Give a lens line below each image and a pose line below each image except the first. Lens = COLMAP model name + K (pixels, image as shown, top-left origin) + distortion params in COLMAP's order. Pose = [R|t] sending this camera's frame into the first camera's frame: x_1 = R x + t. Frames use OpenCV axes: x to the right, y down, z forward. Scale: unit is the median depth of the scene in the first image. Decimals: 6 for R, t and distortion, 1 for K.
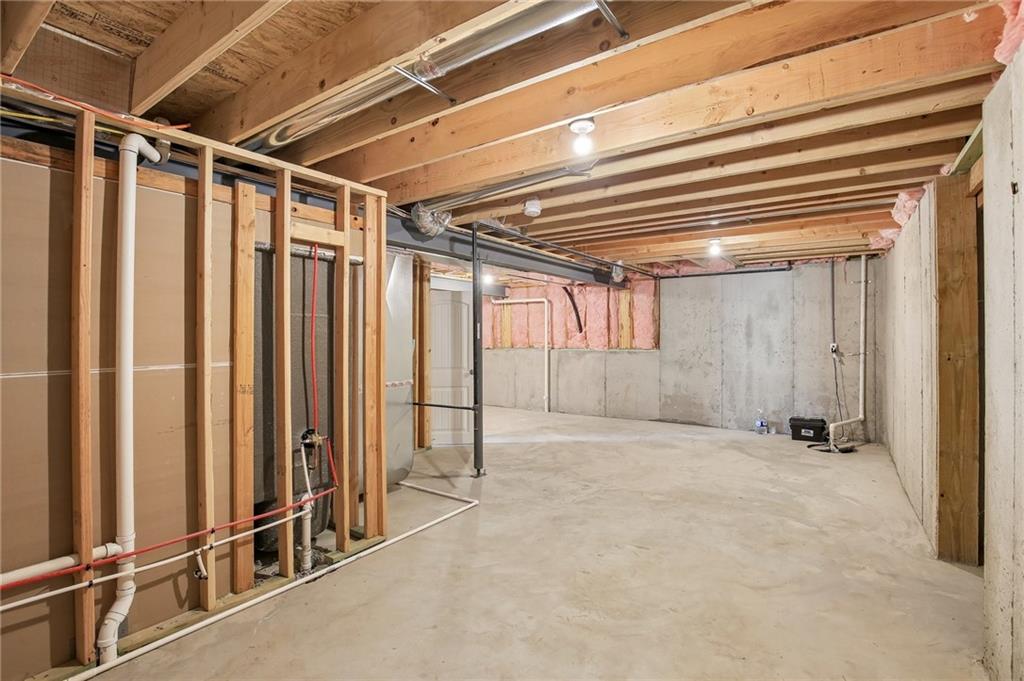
lens RADIAL K [[479.2, 0, 510.1], [0, 479.2, 335.9], [0, 0, 1]] dist [-0.034368, 0.006645]
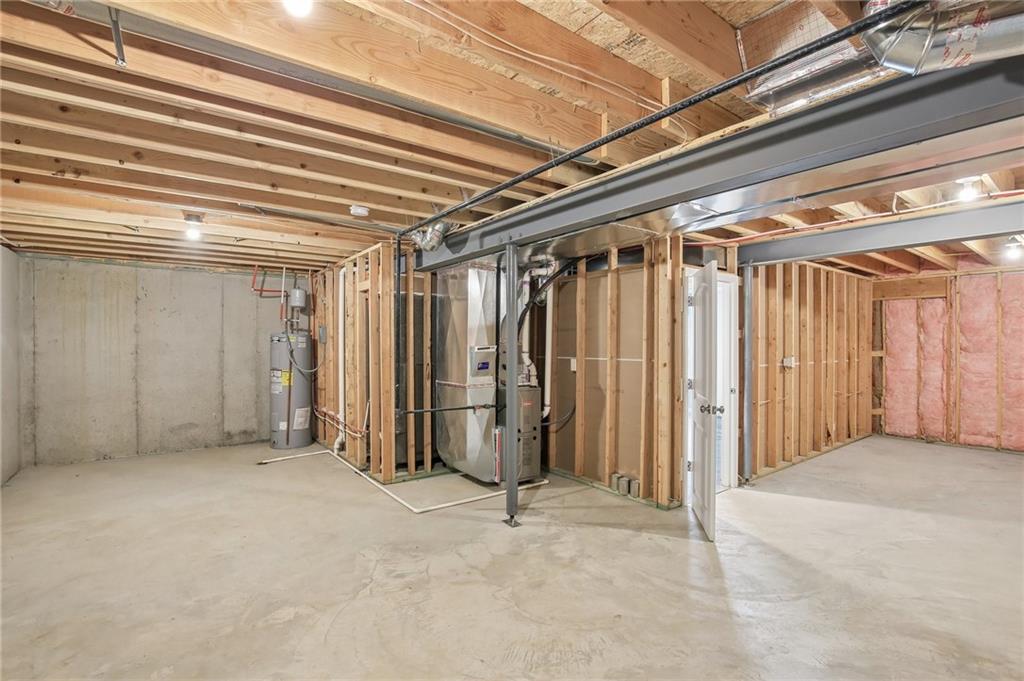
lens RADIAL K [[479.2, 0, 514.4], [0, 479.2, 340.6], [0, 0, 1]] dist [-0.034368, 0.006645]
pose [[-0.318856, 0.003523, -0.947797, 0.717614], [0.000253, 0.999993, 0.003632, -0.007666], [0.947803, 0.000918, -0.318855, 1.349231]]
